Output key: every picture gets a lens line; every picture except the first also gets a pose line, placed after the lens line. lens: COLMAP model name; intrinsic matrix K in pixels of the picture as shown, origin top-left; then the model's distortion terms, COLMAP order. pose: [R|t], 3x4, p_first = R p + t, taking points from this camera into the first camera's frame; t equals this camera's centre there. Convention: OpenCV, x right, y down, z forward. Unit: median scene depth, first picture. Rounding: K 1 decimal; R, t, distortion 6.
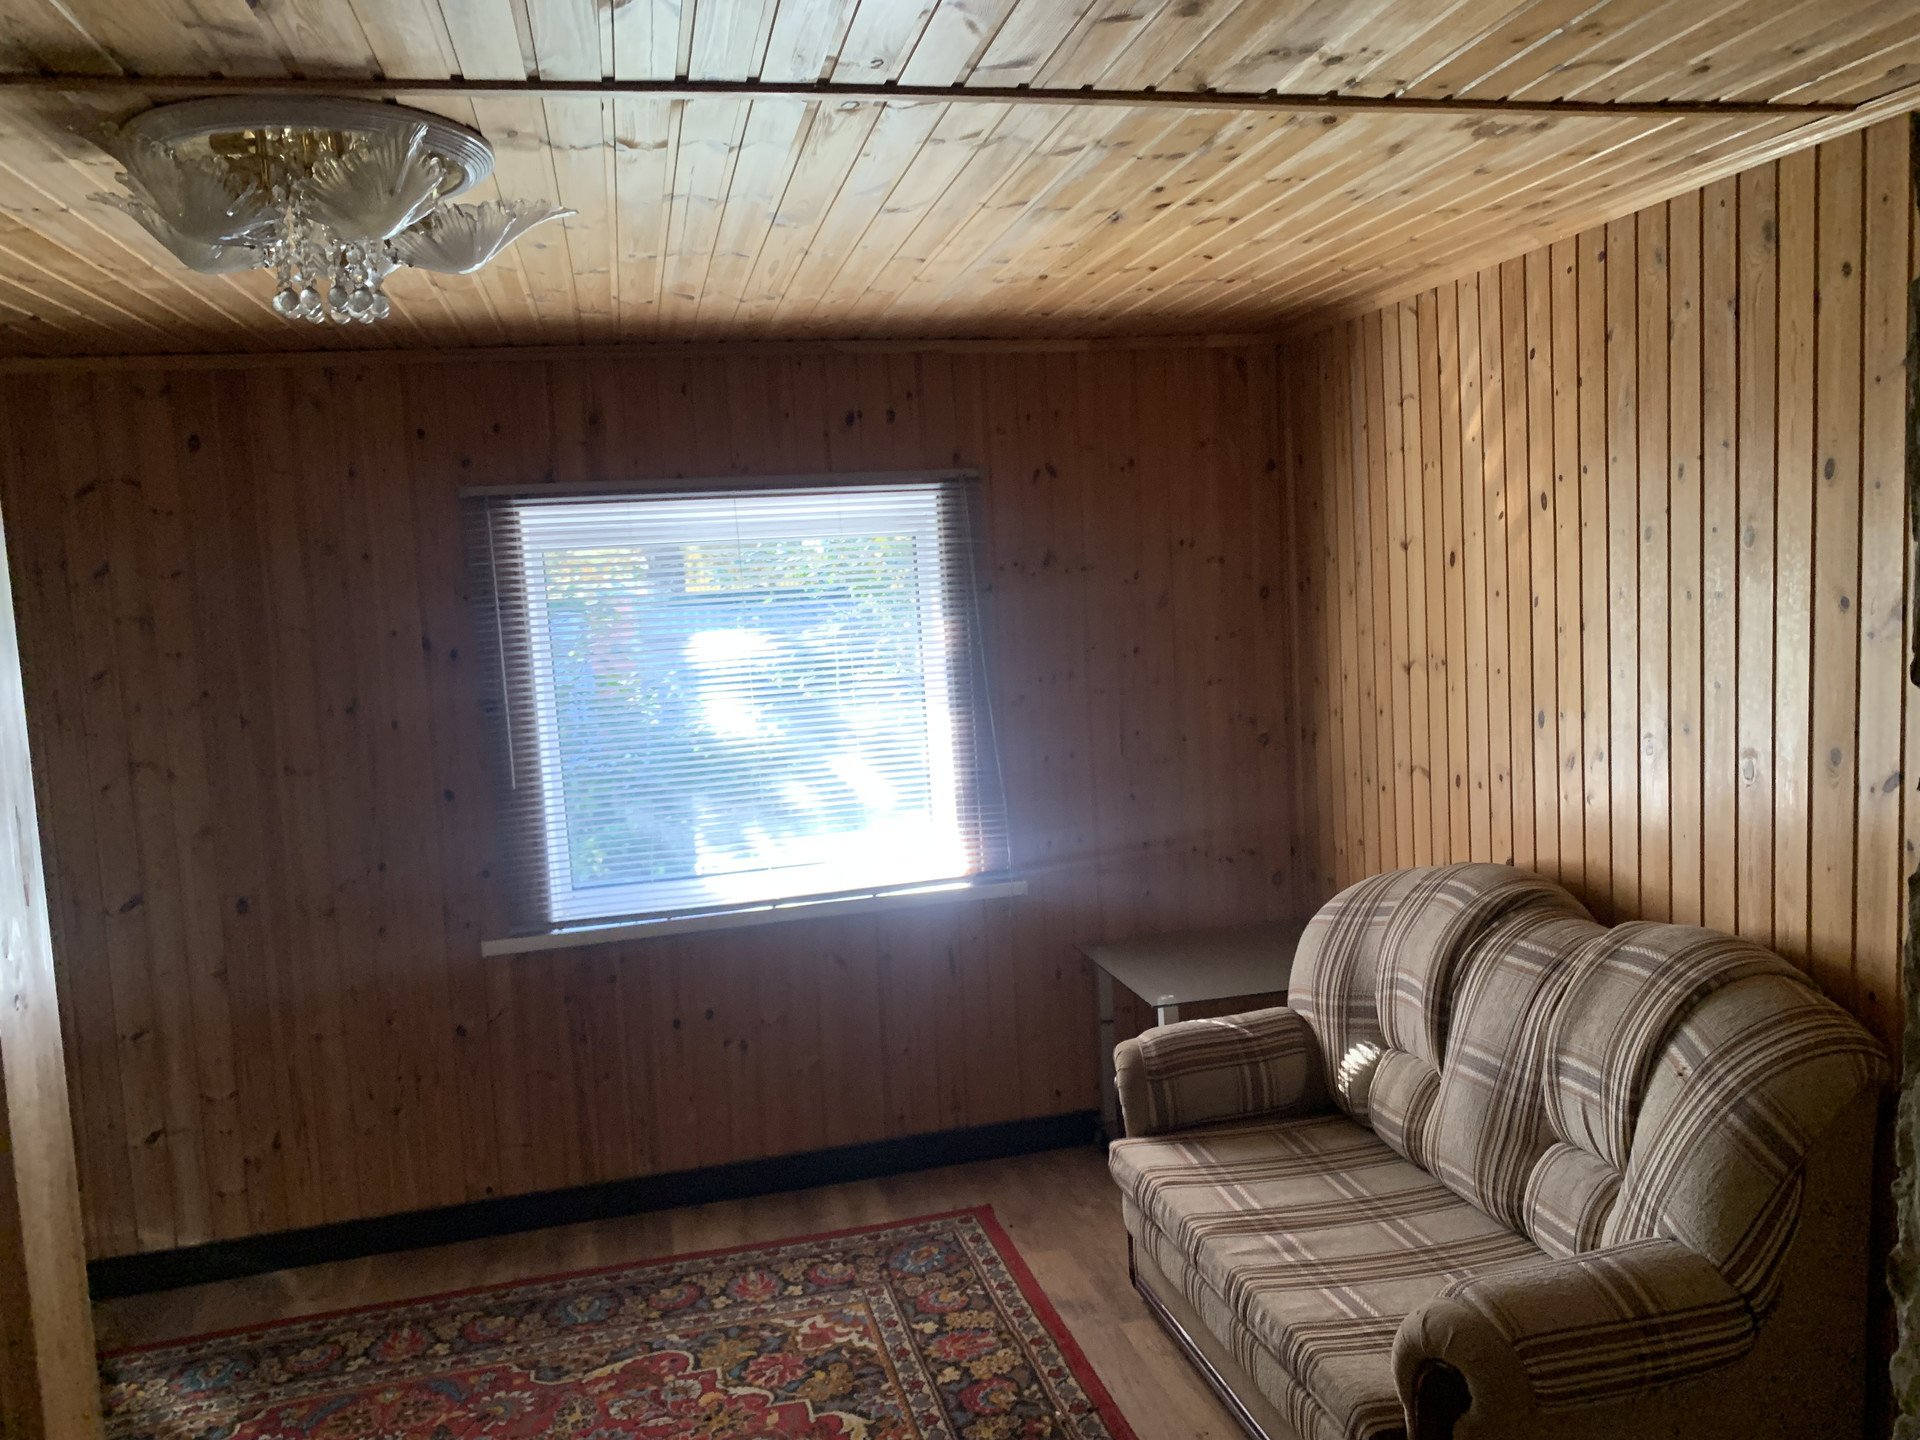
lens RADIAL K [[1469.7, 0, 970.3], [0, 1469.7, 733.6], [0, 0, 1]] dist [0.035043, -0.038834]
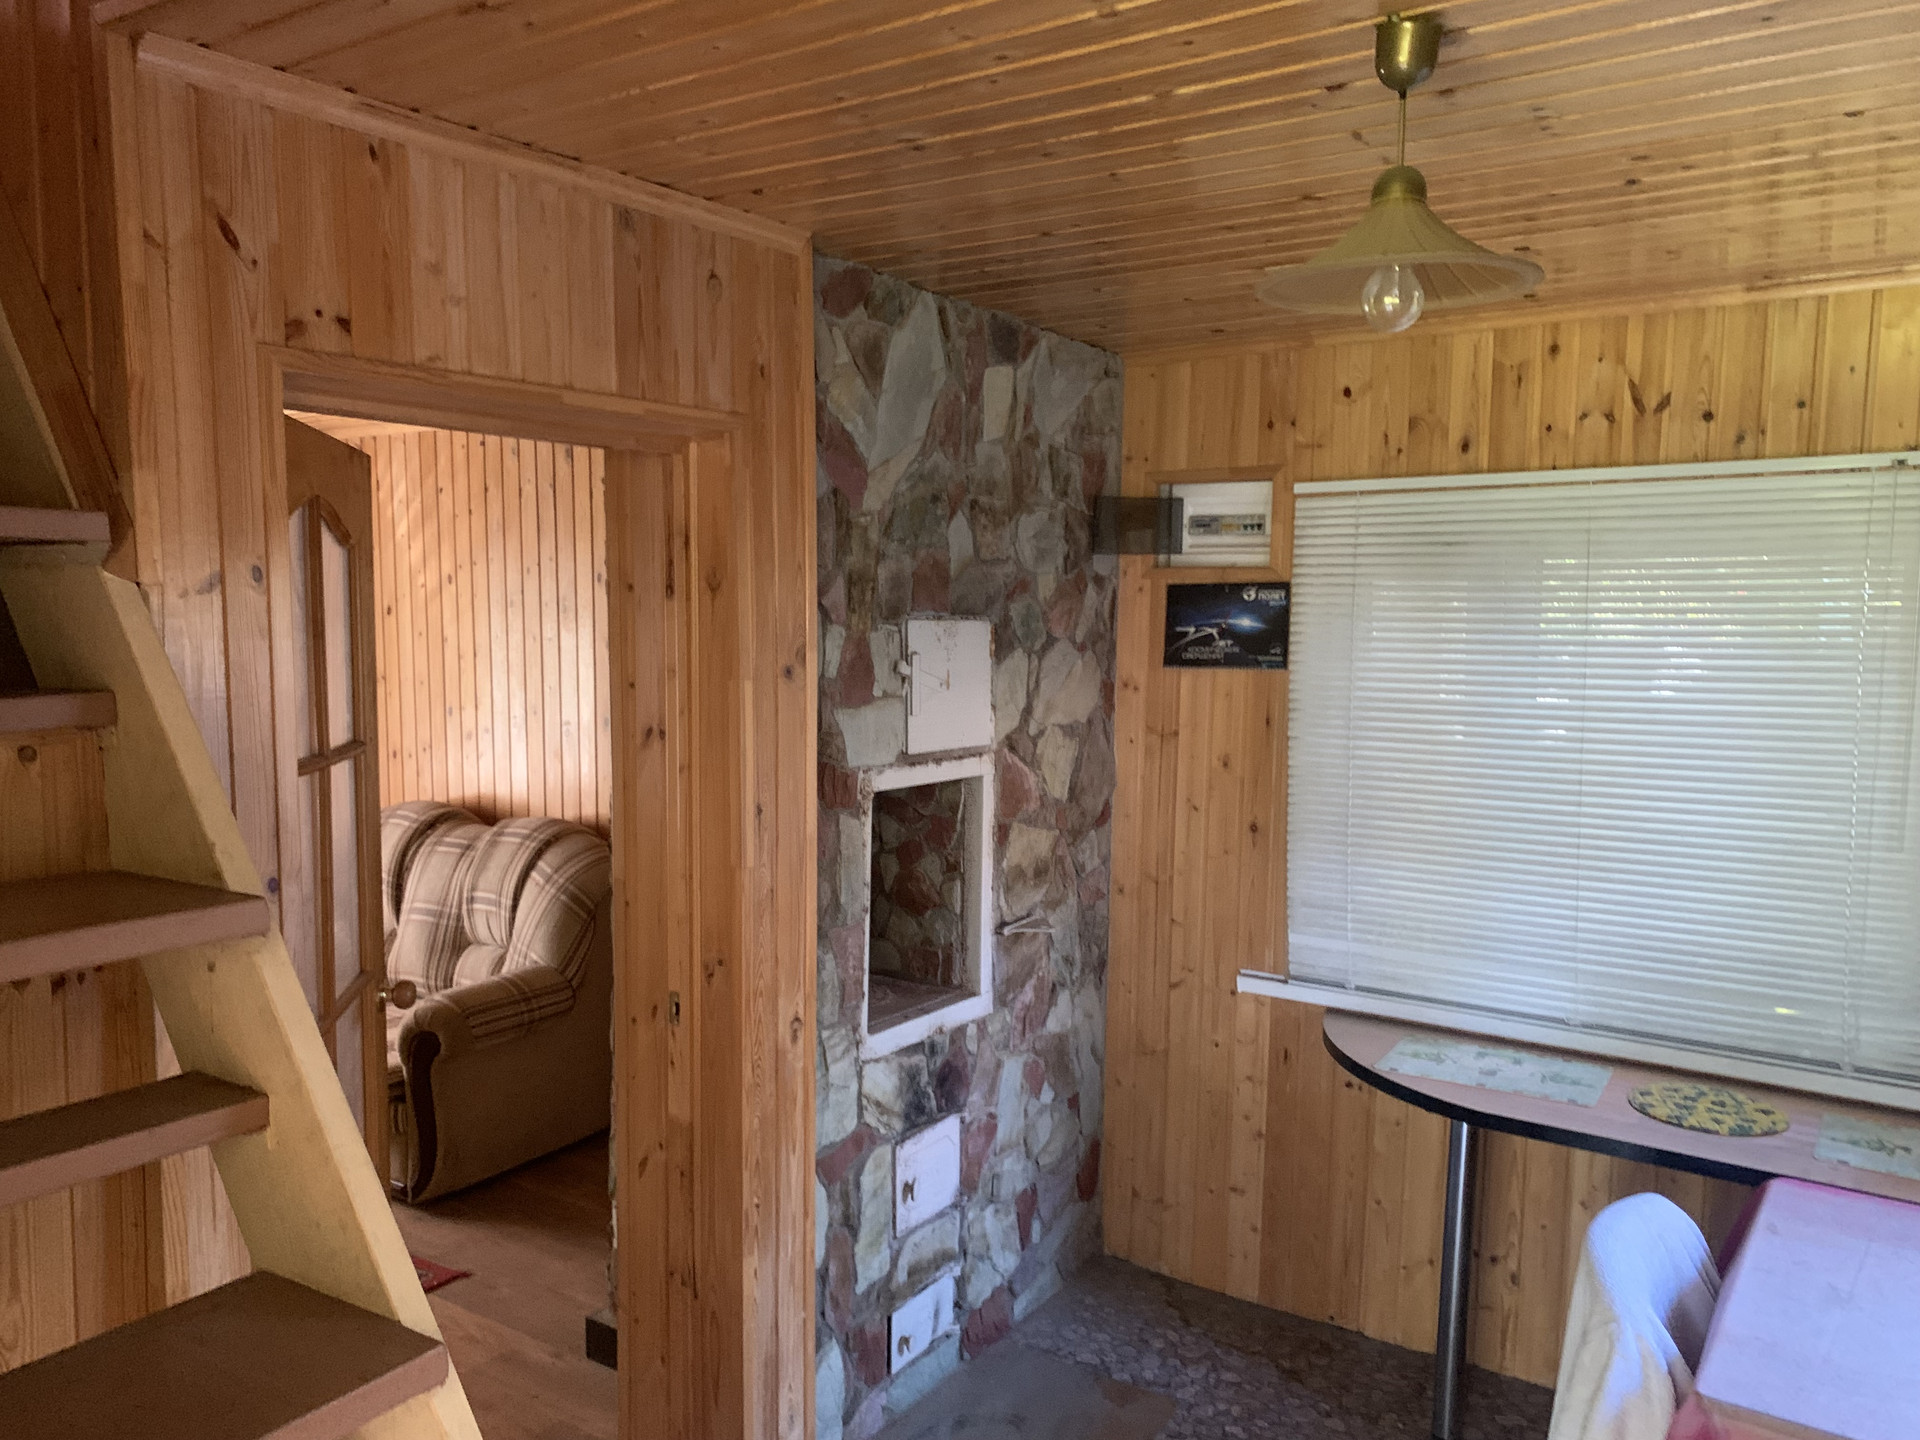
lens RADIAL K [[1469.7, 0, 972.3], [0, 1469.7, 736.7], [0, 0, 1]] dist [0.035043, -0.038834]
pose [[0.731599, -0.009478, 0.681669, -0.379030], [0.029869, 0.999389, -0.018161, 0.081181], [-0.681081, 0.033647, 0.731435, -0.732636]]
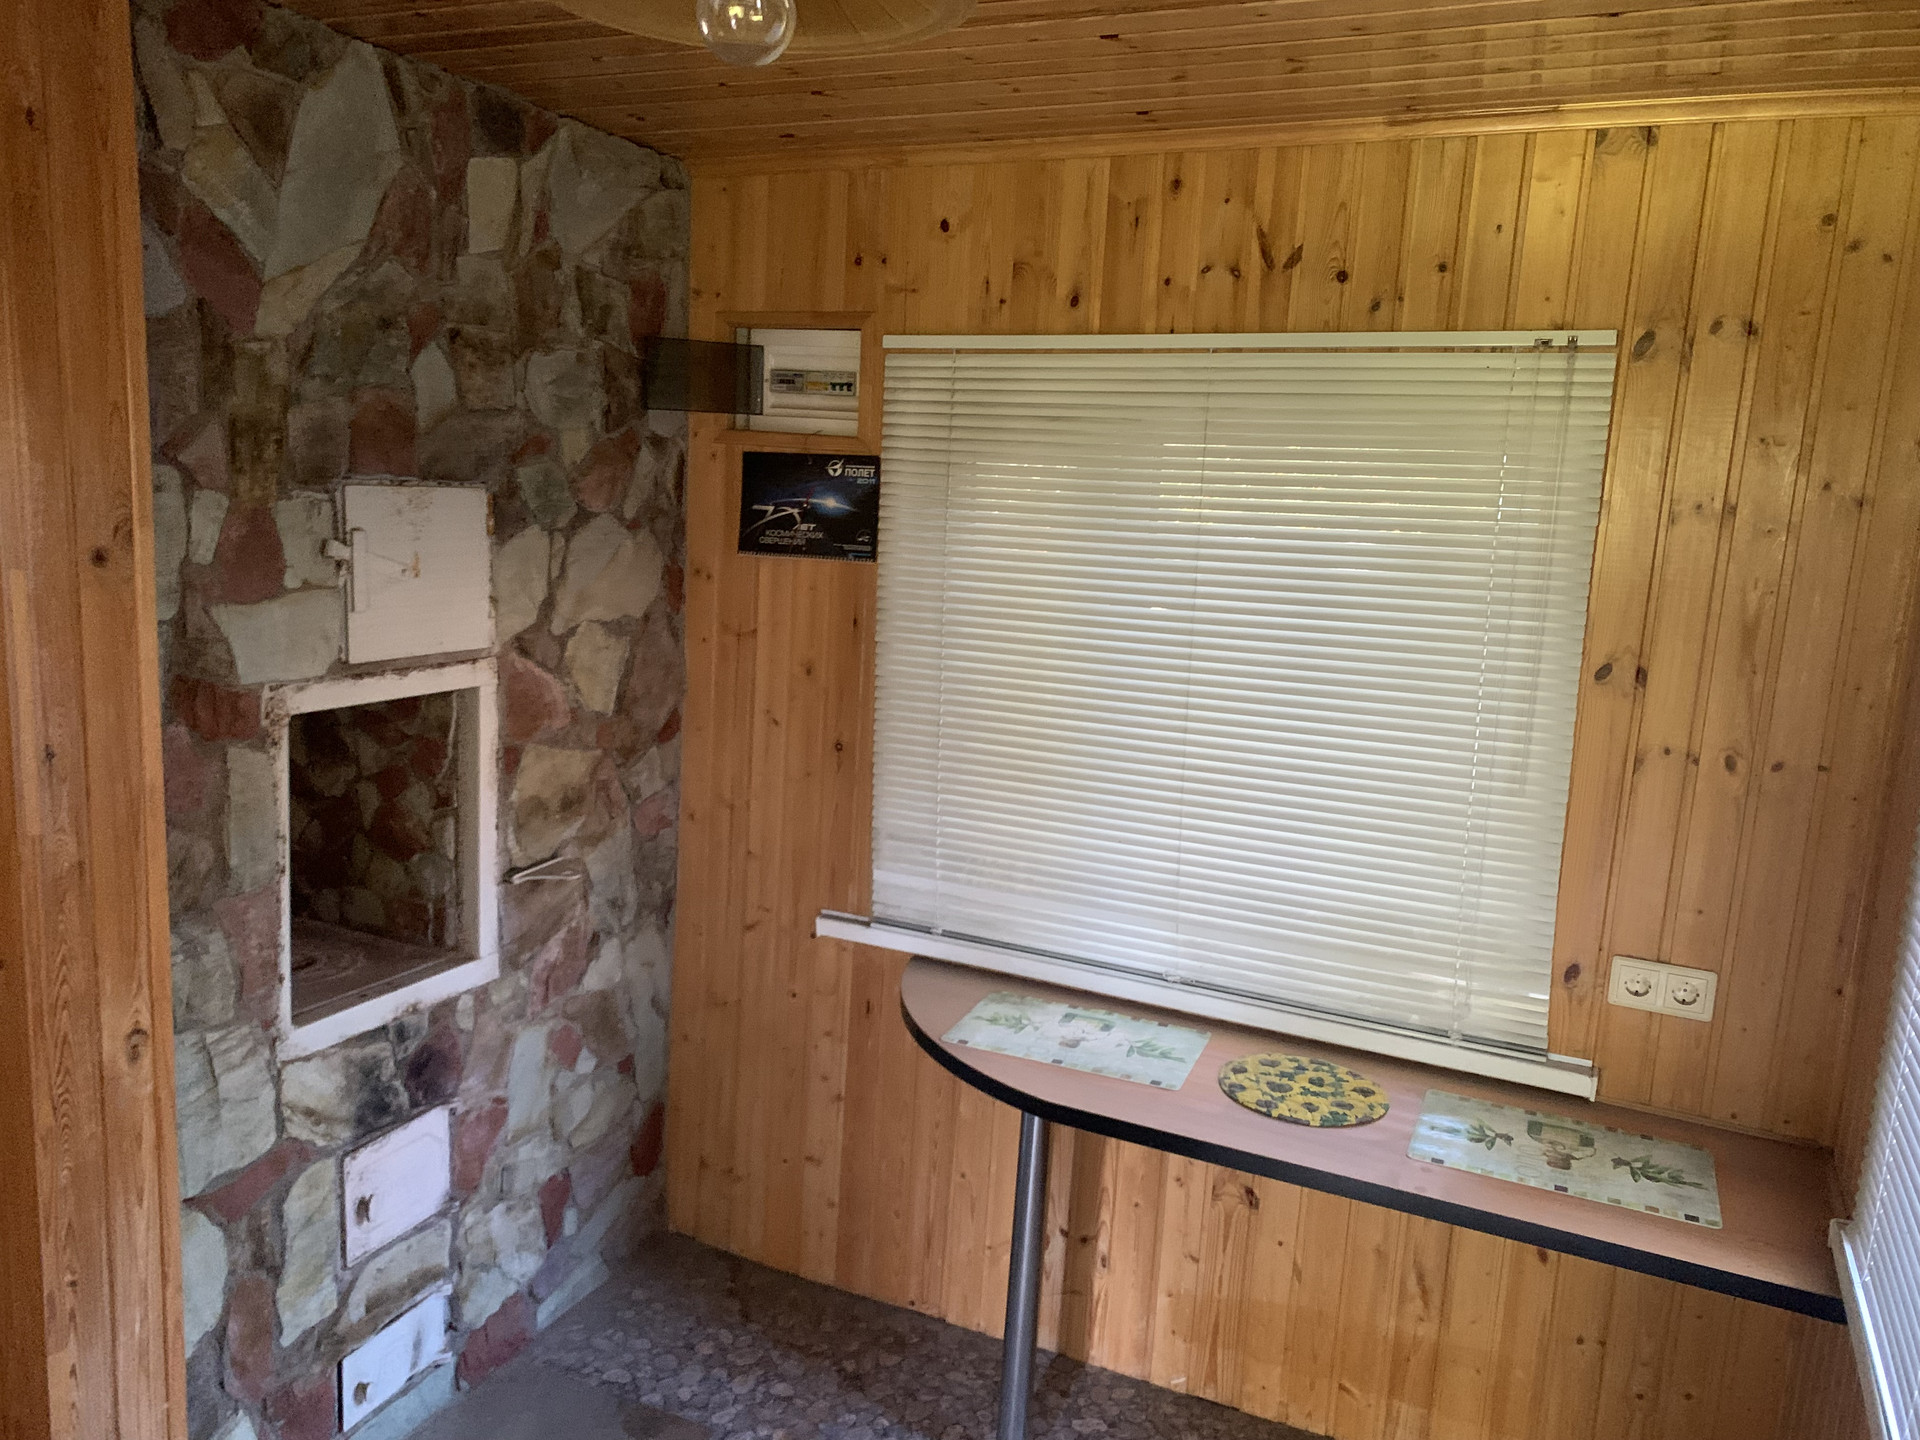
lens RADIAL K [[1469.7, 0, 957.5], [0, 1469.7, 719.0], [0, 0, 1]] dist [0.035043, -0.038834]
pose [[0.605140, -0.058955, 0.793933, -0.114170], [0.010658, 0.997765, 0.065968, 0.050954], [-0.796048, -0.031458, 0.604416, -0.682409]]
